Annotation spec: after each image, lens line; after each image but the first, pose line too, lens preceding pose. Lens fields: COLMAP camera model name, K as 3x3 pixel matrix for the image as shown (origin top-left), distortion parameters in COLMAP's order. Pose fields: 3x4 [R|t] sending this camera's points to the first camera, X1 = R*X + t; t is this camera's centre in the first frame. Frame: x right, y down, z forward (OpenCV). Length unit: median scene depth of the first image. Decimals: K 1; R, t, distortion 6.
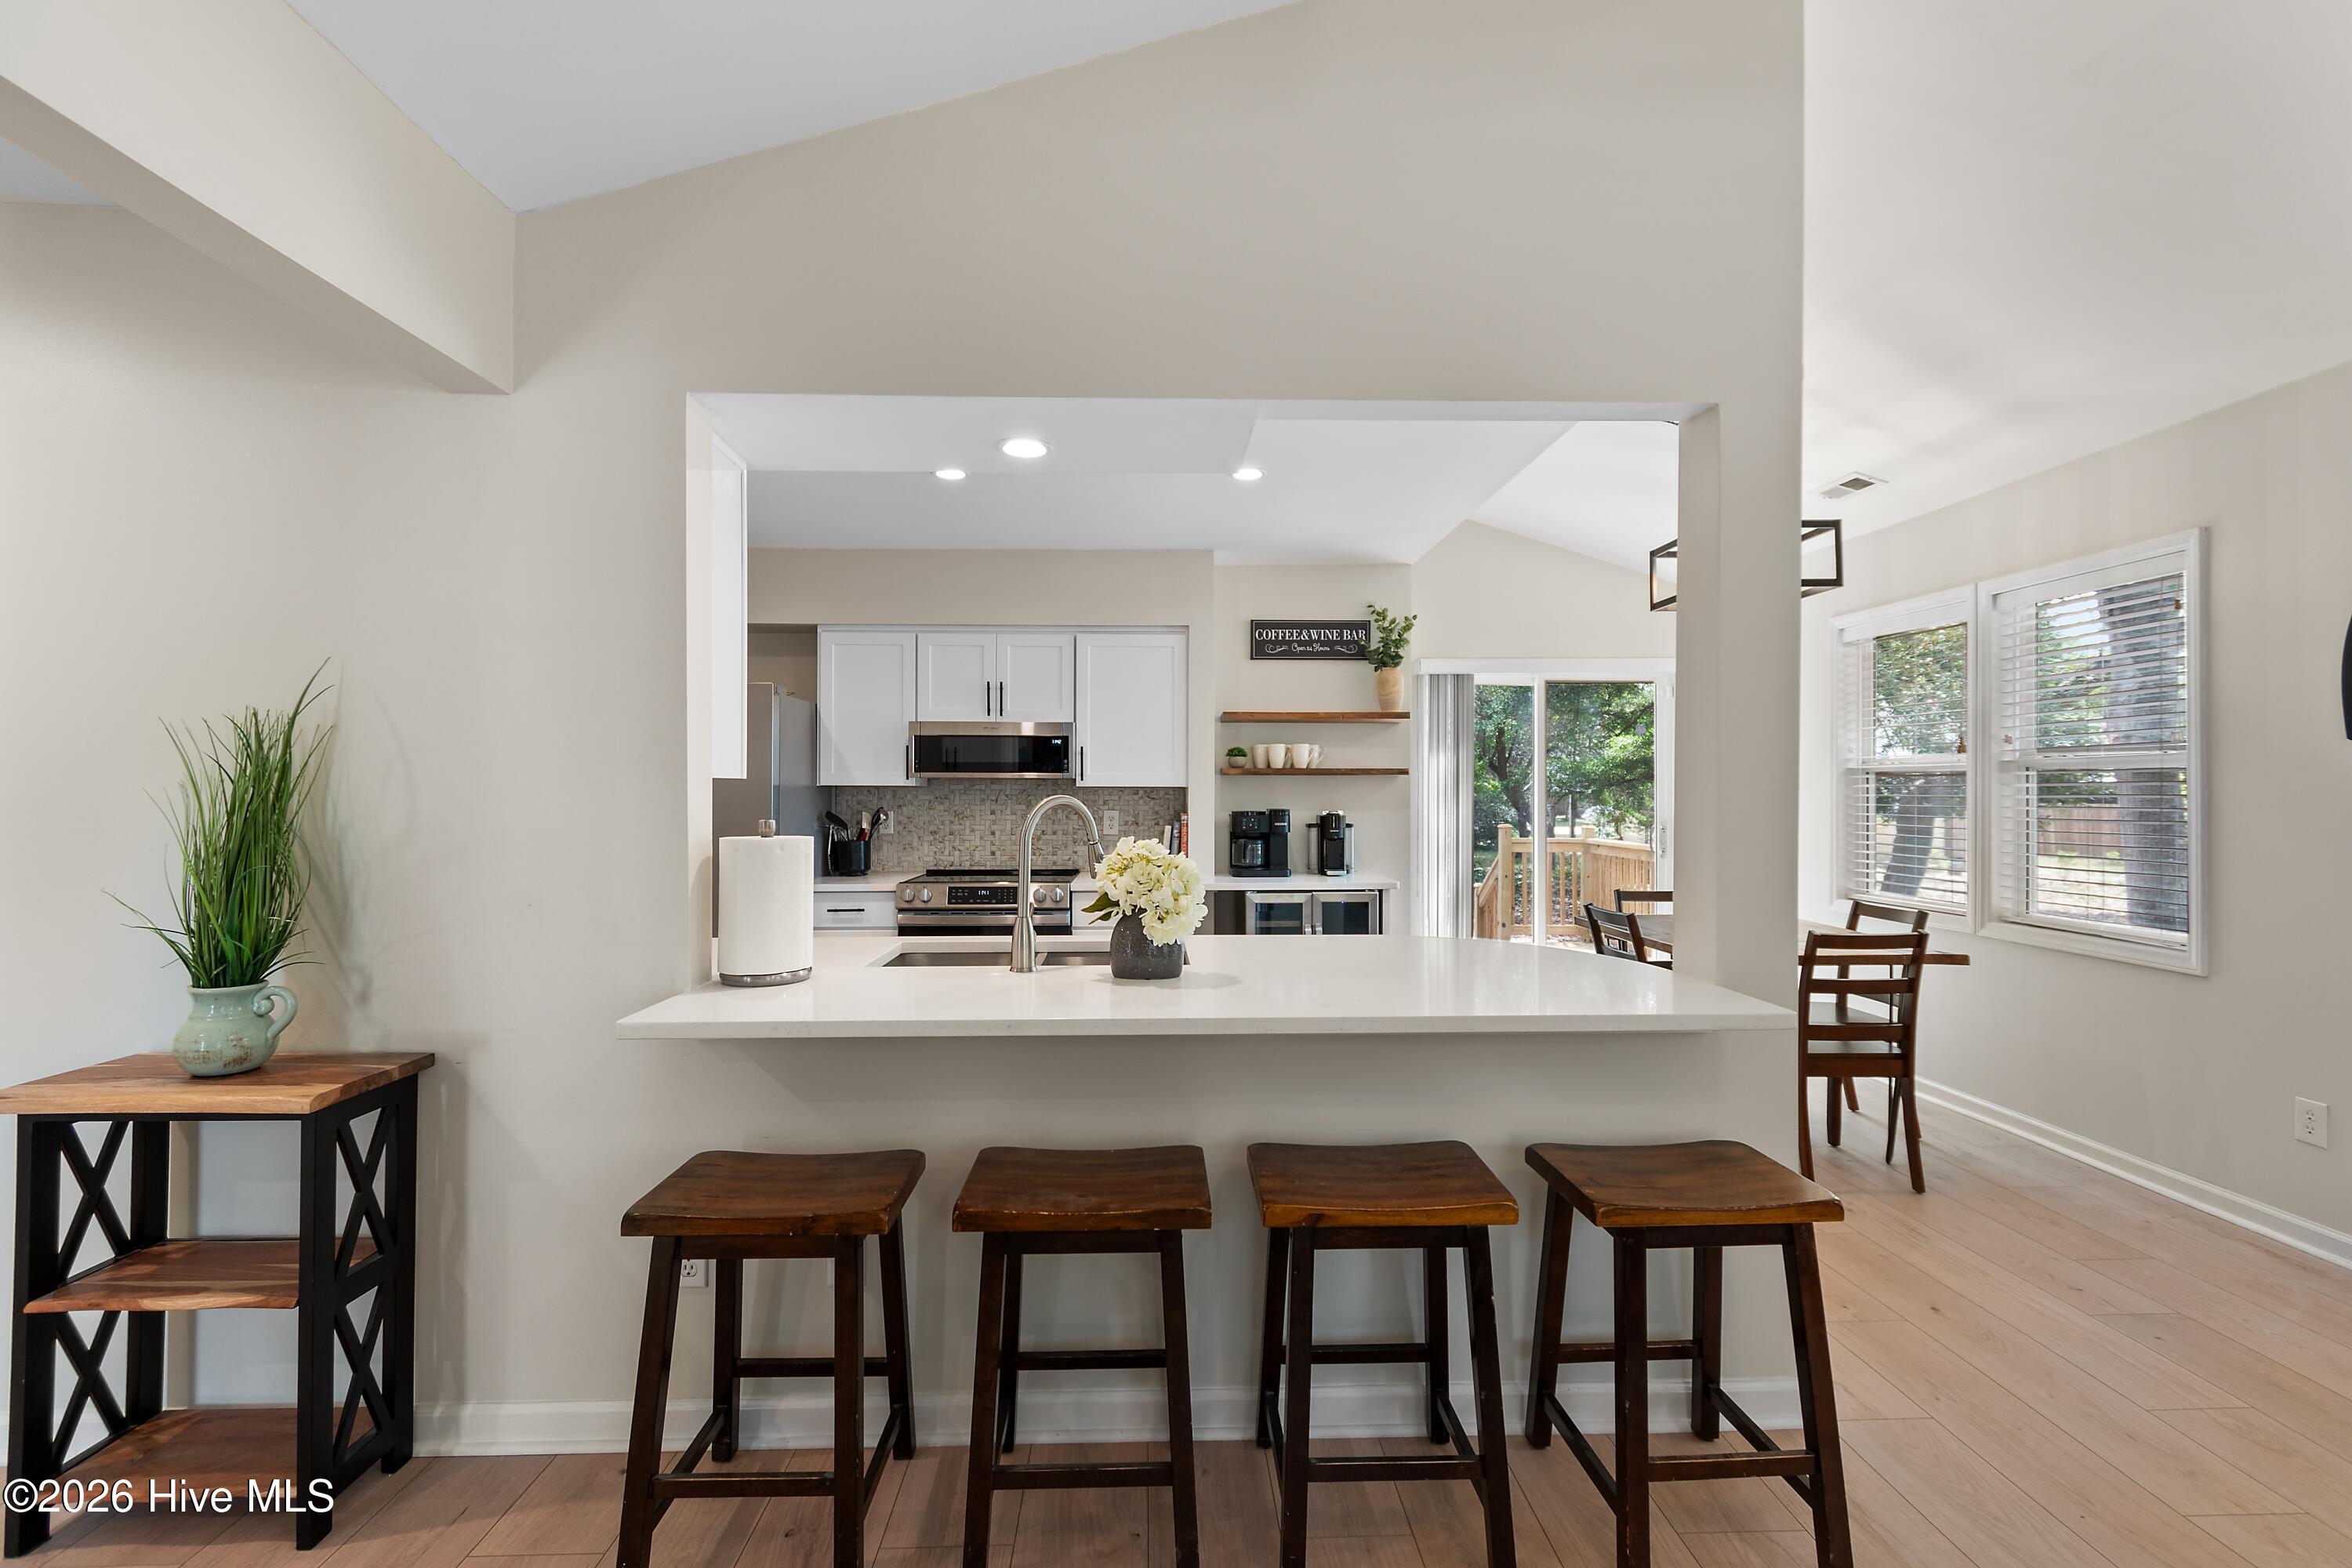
lens RADIAL K [[1041.8, 0, 1183.6], [0, 1041.8, 787.4], [0, 0, 1]] dist [0.005695, -0.002559]
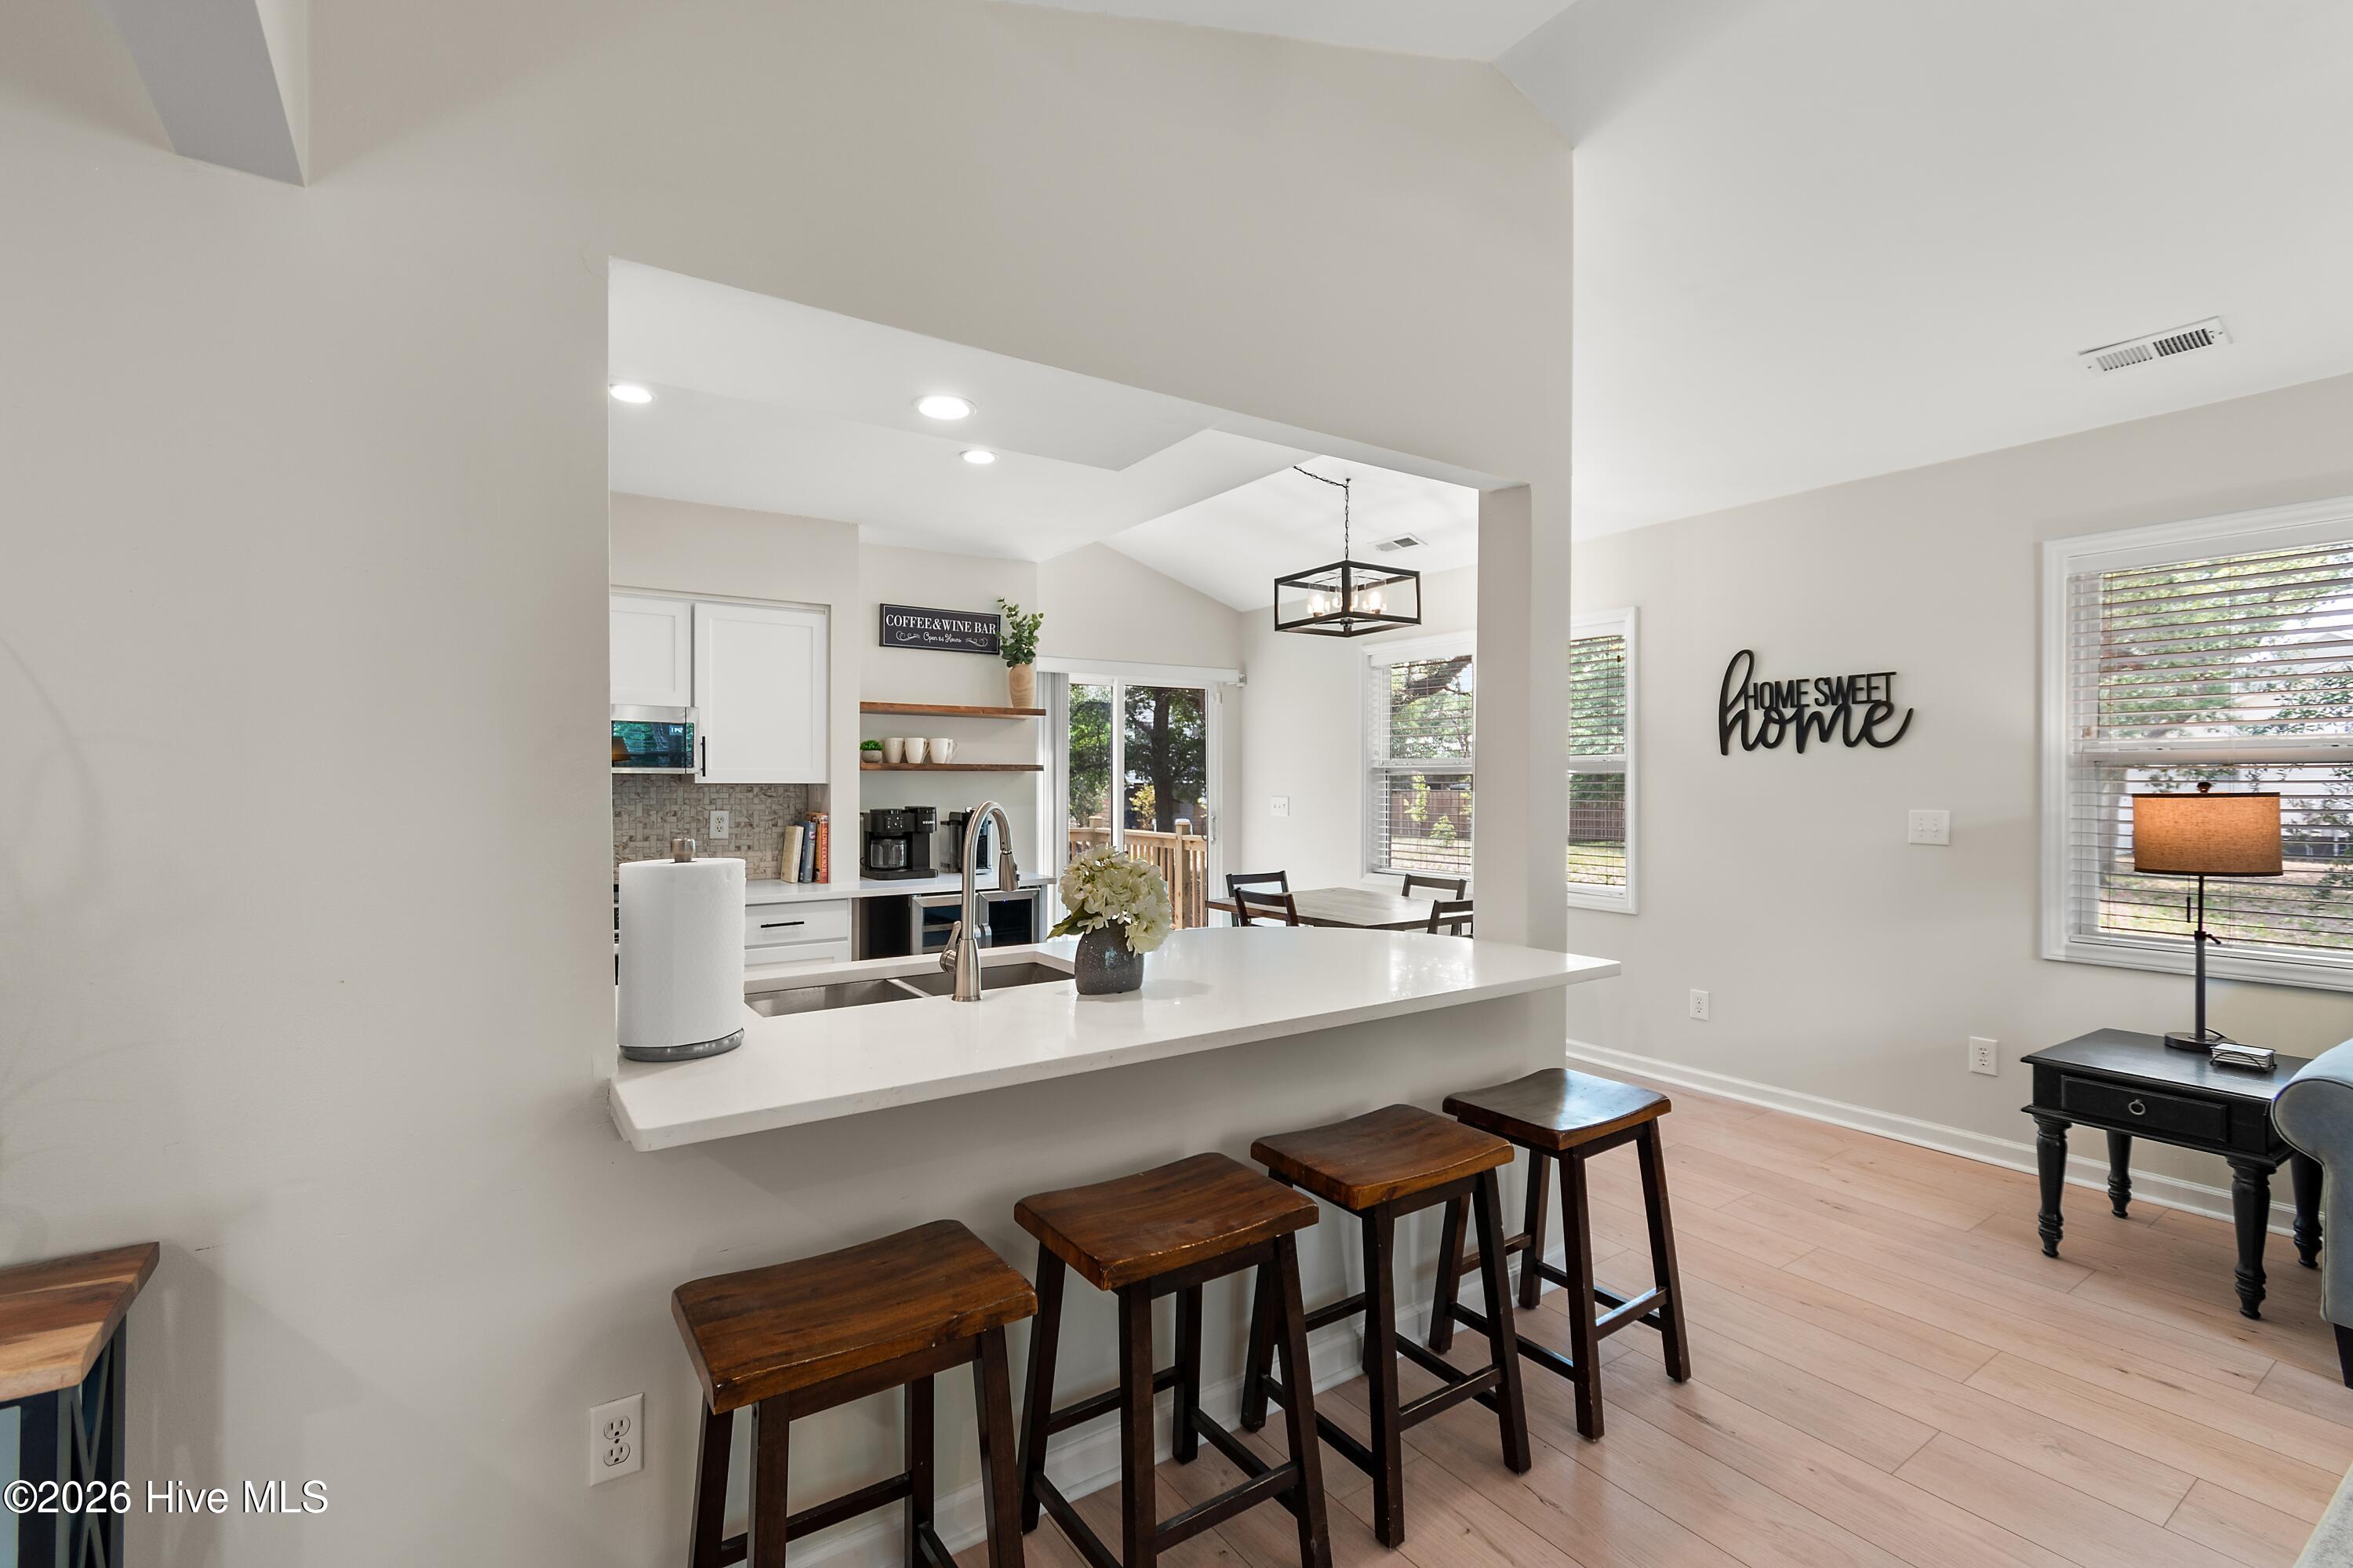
lens RADIAL K [[1042.3, 0, 1182.0], [0, 1042.3, 785.4], [0, 0, 1]] dist [0.005695, -0.002559]
pose [[0.843780, -0.003263, 0.536679, -0.239371], [-0.001392, 0.999965, 0.008267, -0.007086], [-0.536687, -0.007723, 0.843746, 0.076131]]
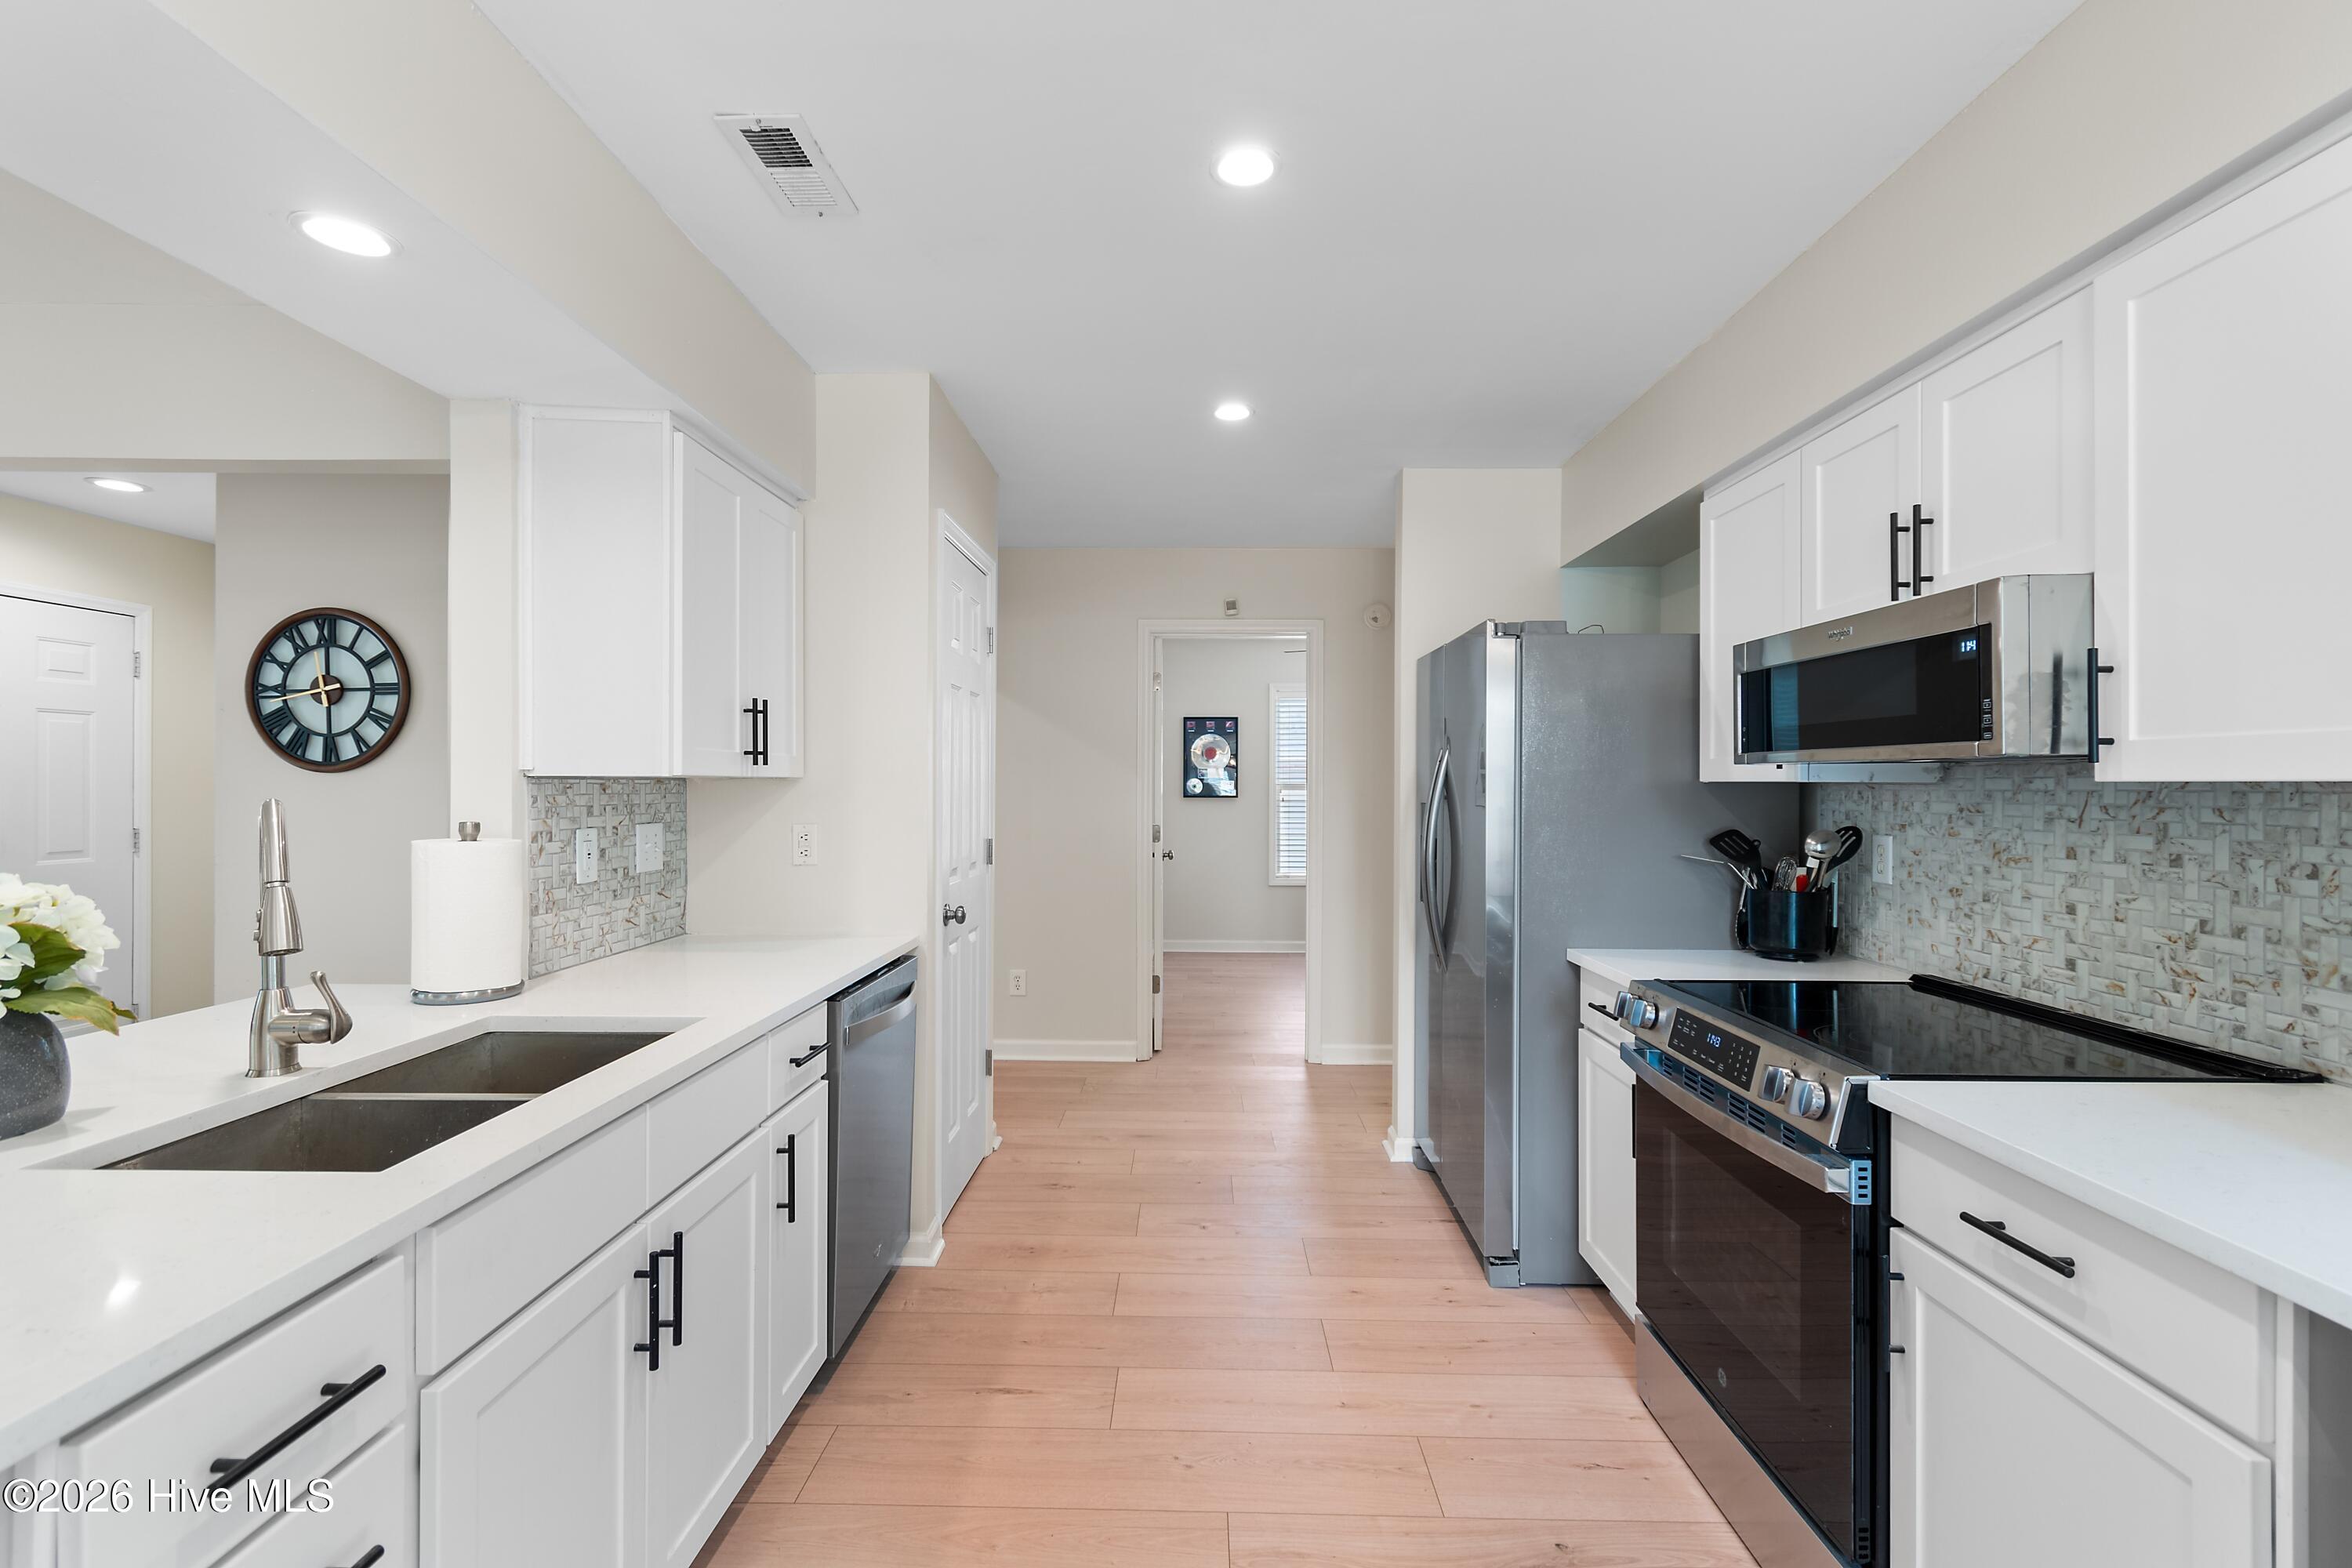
lens RADIAL K [[1041.8, 0, 1178.2], [0, 1041.8, 784.2], [0, 0, 1]] dist [0.005695, -0.002559]
pose [[-0.053000, -0.001296, -0.998594, 0.229770], [0.000703, 0.999999, -0.001335, 0.000023], [0.998594, -0.000773, -0.052999, 0.800034]]
